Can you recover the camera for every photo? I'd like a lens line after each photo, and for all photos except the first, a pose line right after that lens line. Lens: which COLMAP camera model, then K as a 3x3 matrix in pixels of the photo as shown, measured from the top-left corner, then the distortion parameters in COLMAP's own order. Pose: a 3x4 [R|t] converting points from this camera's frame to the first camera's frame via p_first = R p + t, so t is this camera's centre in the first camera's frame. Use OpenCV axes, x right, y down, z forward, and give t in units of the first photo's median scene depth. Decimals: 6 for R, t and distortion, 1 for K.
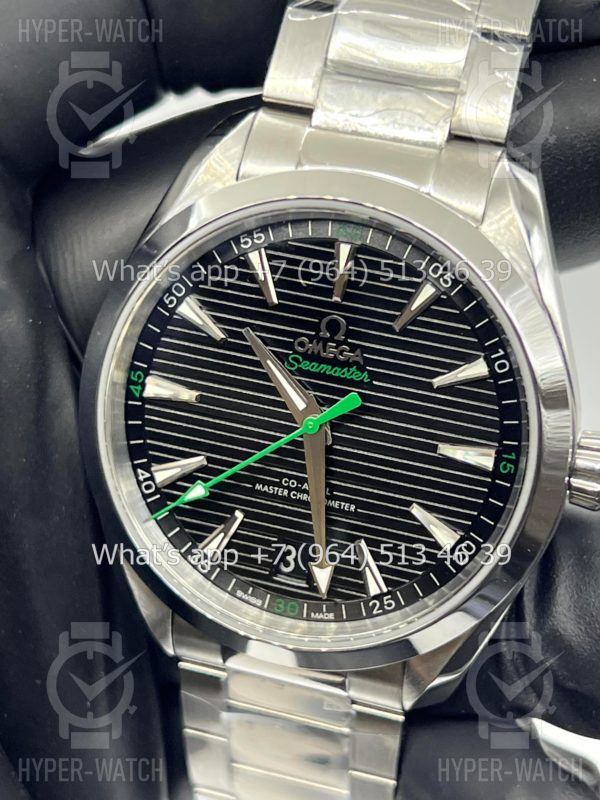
lens RADIAL K [[1936.9, 0, 300.0], [0, 1936.9, 400.0], [0, 0, 1]] dist [0.260424, -0.631181]
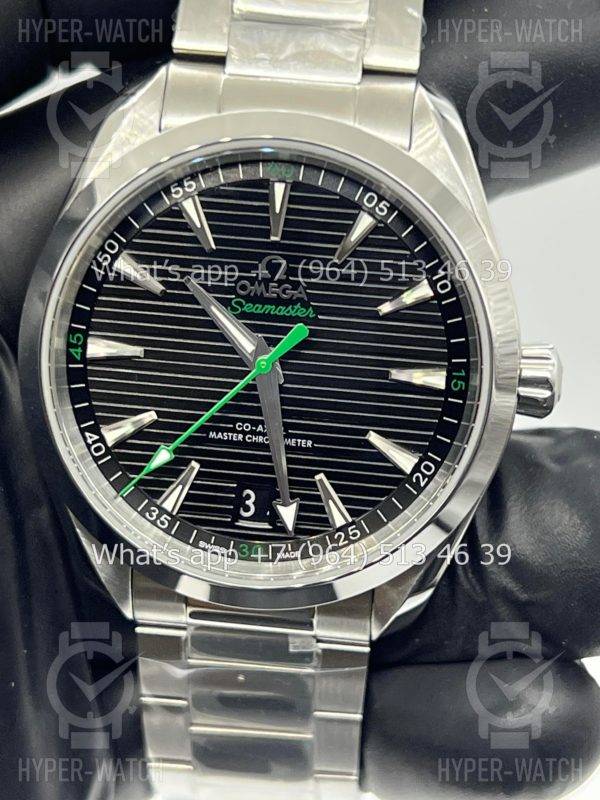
lens RADIAL K [[1936.9, 0, 300.0], [0, 1936.9, 400.0], [0, 0, 1]] dist [0.260424, -0.631181]
pose [[0.979550, -0.105815, 0.171127, -0.148498], [0.111301, 0.993526, -0.022760, 0.055465], [-0.167610, 0.041341, 0.984986, 0.002626]]
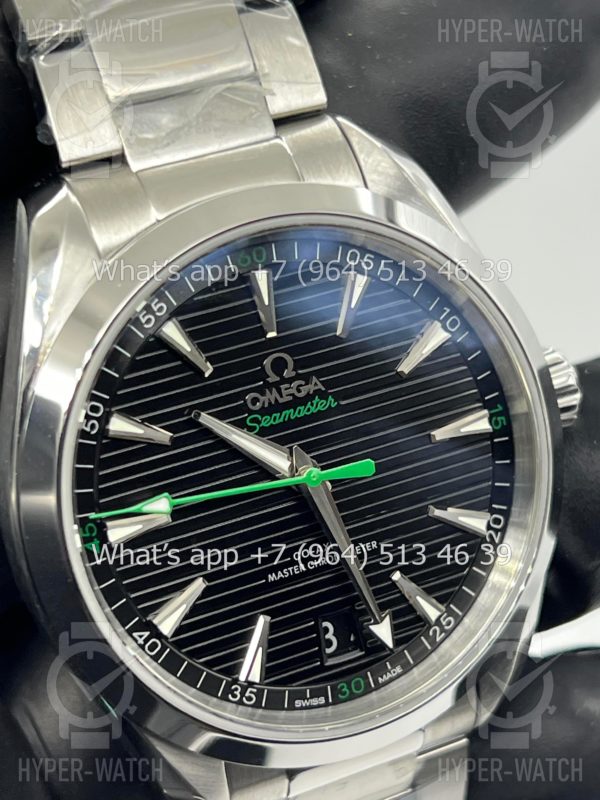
lens RADIAL K [[1936.9, 0, 300.0], [0, 1936.9, 400.0], [0, 0, 1]] dist [0.260424, -0.631181]
pose [[0.727646, -0.414461, 0.546584, -0.450988], [0.445079, 0.891585, 0.083550, -0.091314], [-0.521955, 0.182478, 0.833226, 0.272690]]
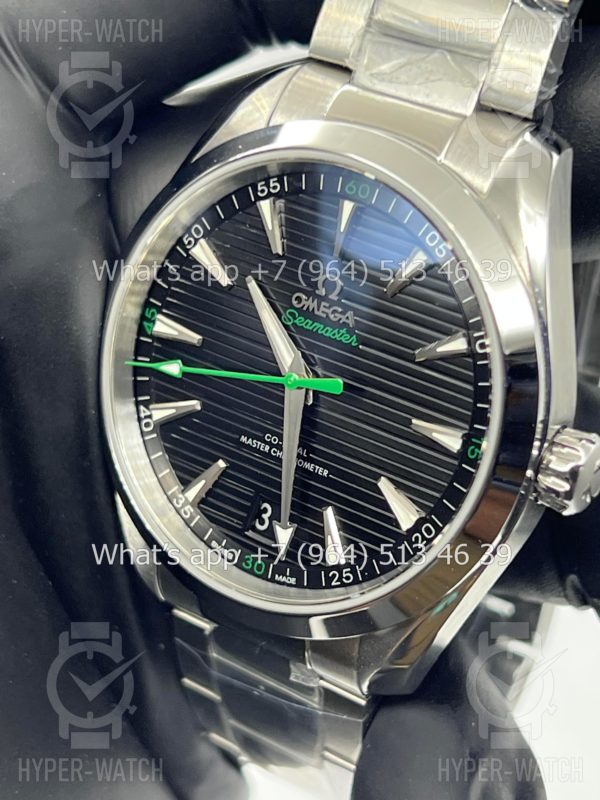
lens RADIAL K [[1936.9, 0, 300.0], [0, 1936.9, 400.0], [0, 0, 1]] dist [0.260424, -0.631181]
pose [[0.954742, 0.146177, -0.259038, 0.261871], [-0.155885, 0.987625, -0.017223, 0.038187], [0.253315, 0.056824, 0.965714, 0.053653]]
